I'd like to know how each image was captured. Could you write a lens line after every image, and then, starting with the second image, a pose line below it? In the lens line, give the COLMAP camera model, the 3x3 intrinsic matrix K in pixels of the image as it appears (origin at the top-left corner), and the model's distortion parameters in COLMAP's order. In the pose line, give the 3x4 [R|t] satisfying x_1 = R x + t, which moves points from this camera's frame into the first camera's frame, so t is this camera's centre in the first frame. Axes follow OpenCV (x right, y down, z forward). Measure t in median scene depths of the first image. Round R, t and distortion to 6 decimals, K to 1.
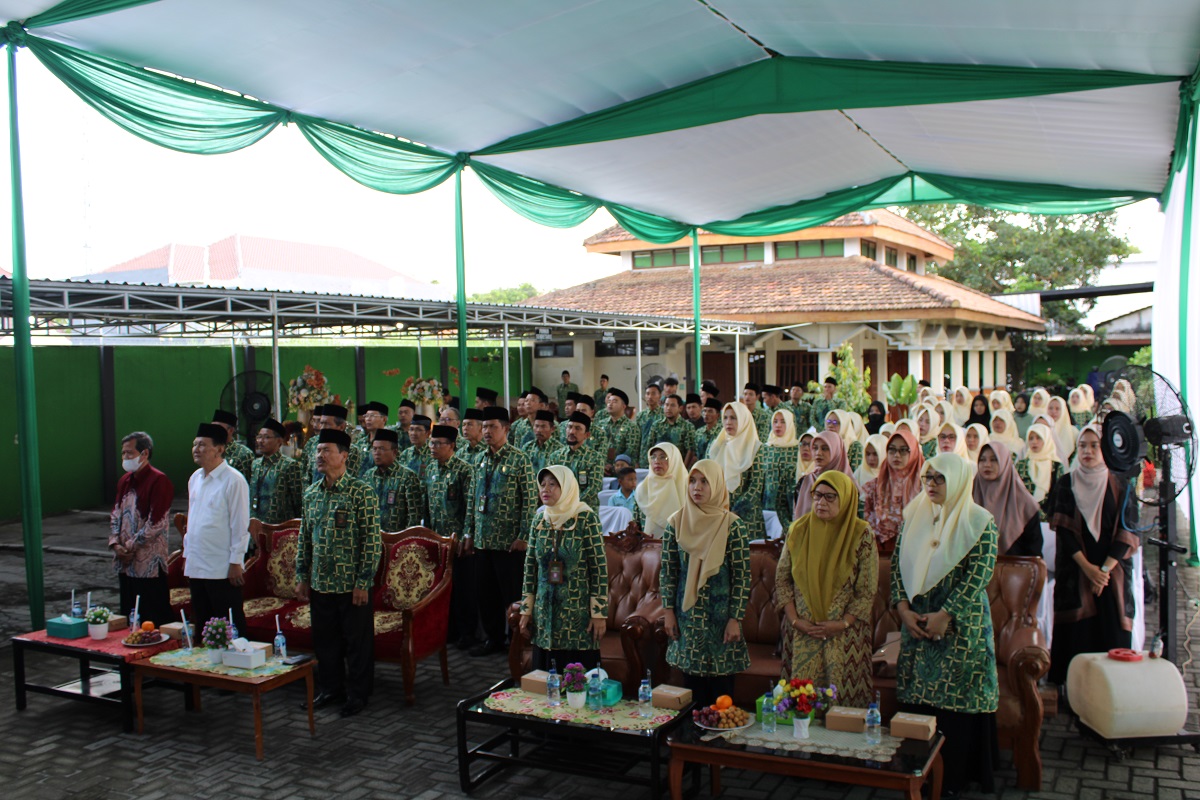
lens RADIAL K [[1138.1, 0, 600.0], [0, 1138.1, 400.0], [0, 0, 1]] dist [-0.081962, -0.002244]
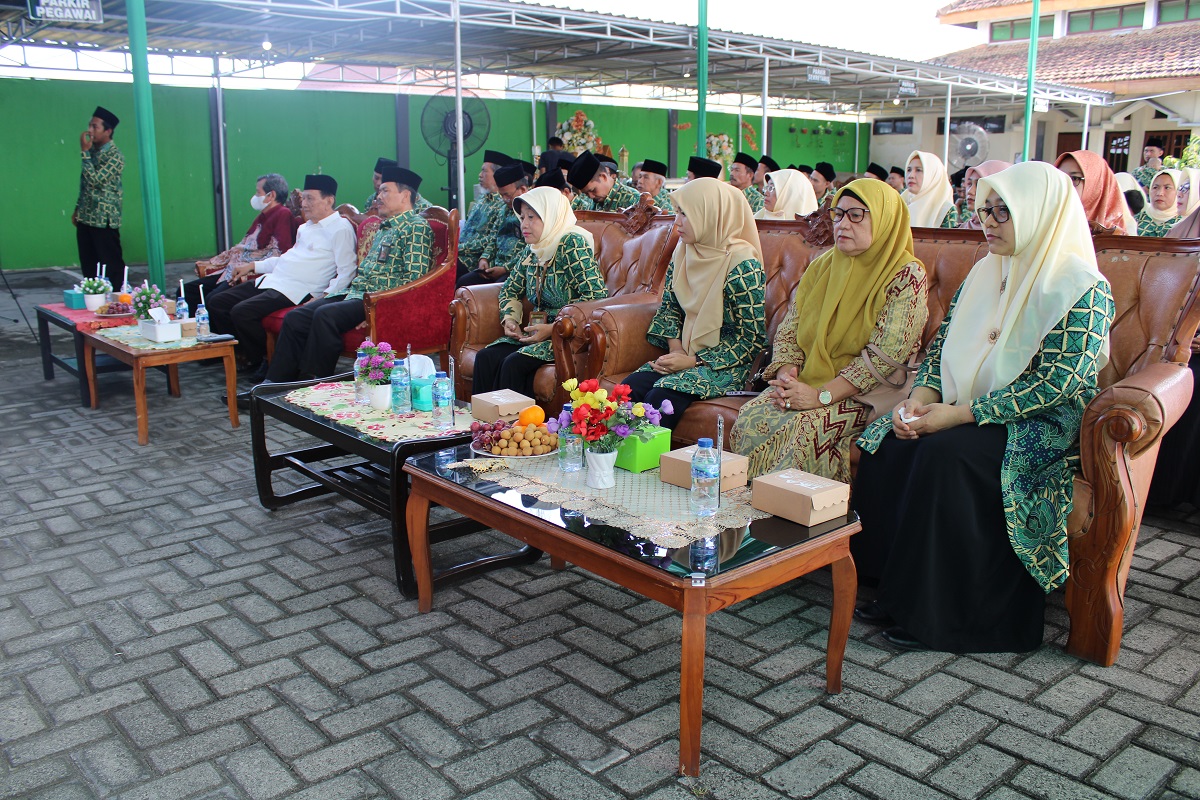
lens RADIAL K [[1014.8, 0, 600.0], [0, 1014.8, 400.0], [0, 0, 1]] dist [-0.159649, 0.162662]
pose [[0.922579, 0.100915, -0.372377, 0.094639], [-0.030192, 0.981110, 0.191079, 0.042597], [0.384625, -0.165043, 0.908198, 0.145257]]
